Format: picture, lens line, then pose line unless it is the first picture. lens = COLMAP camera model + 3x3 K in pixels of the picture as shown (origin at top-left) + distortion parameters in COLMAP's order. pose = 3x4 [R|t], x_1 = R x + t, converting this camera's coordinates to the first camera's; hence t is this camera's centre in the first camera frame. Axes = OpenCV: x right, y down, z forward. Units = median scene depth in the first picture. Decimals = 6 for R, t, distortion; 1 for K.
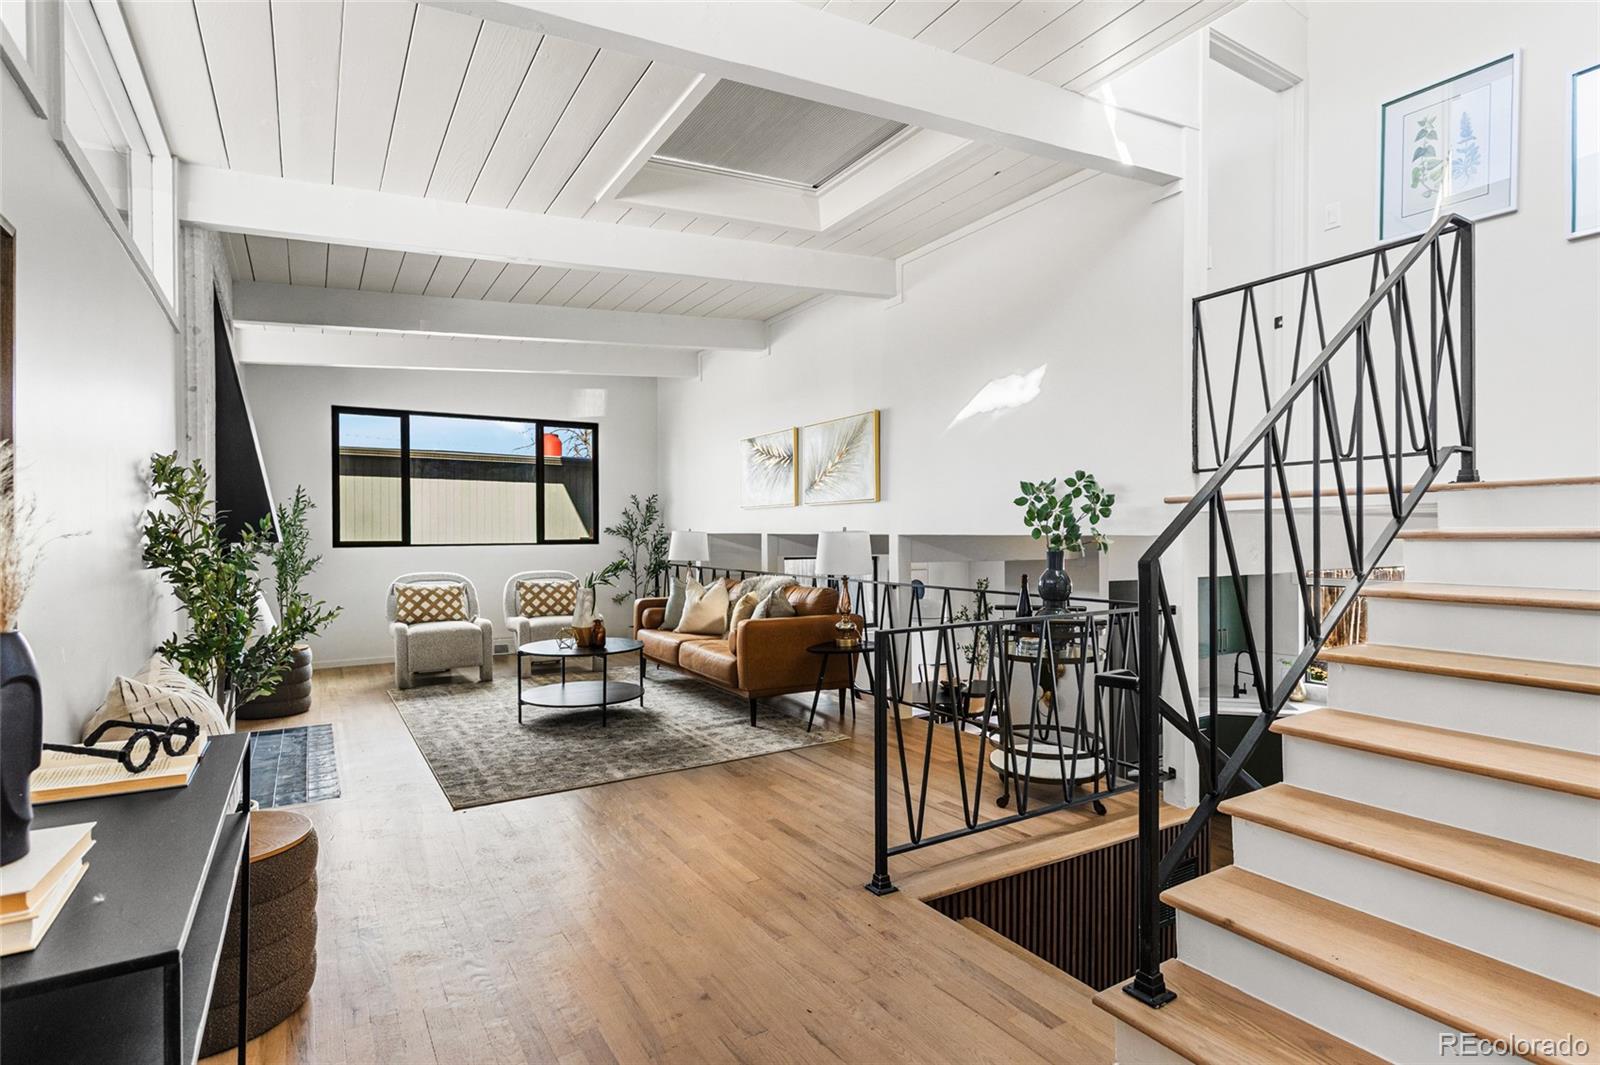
lens RADIAL K [[772.2, 0, 809.3], [0, 772.2, 541.0], [0, 0, 1]] dist [-0.021842, 0.012981]
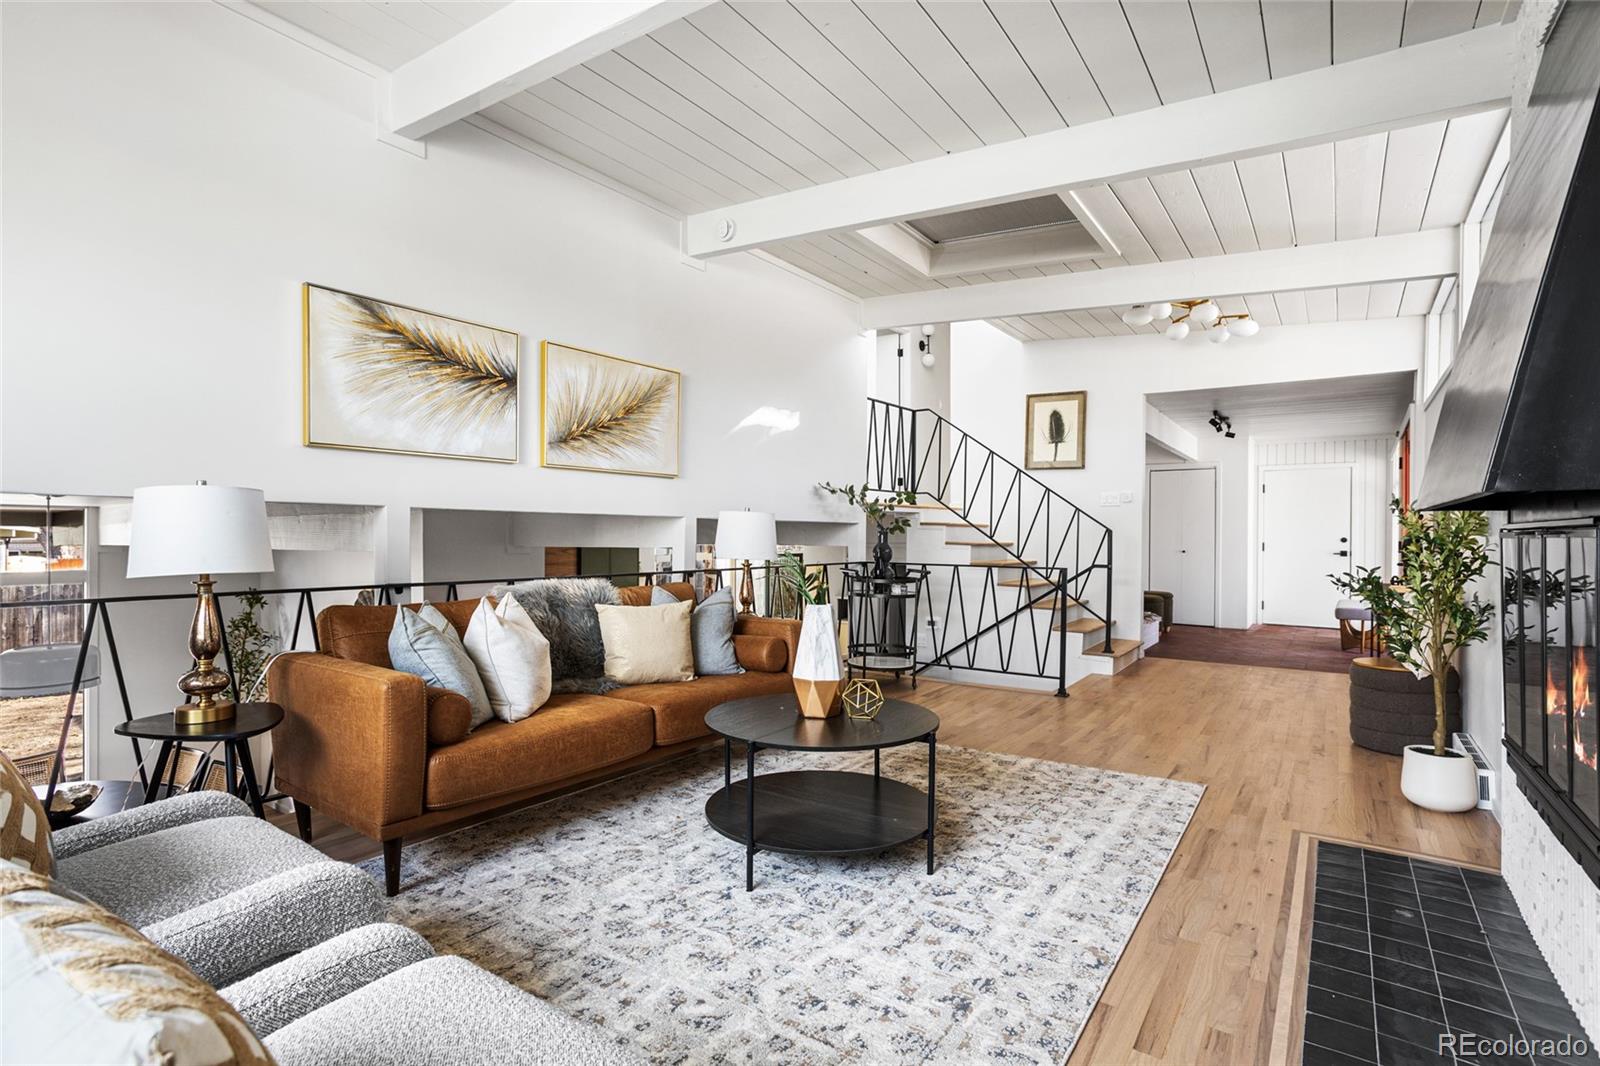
lens RADIAL K [[772.2, 0, 797.5], [0, 772.2, 535.7], [0, 0, 1]] dist [-0.021842, 0.012981]
pose [[-0.364411, -0.000641, 0.931238, -0.662854], [0.003843, 0.999990, 0.002193, 0.010663], [-0.931230, 0.004378, -0.364405, 1.029232]]
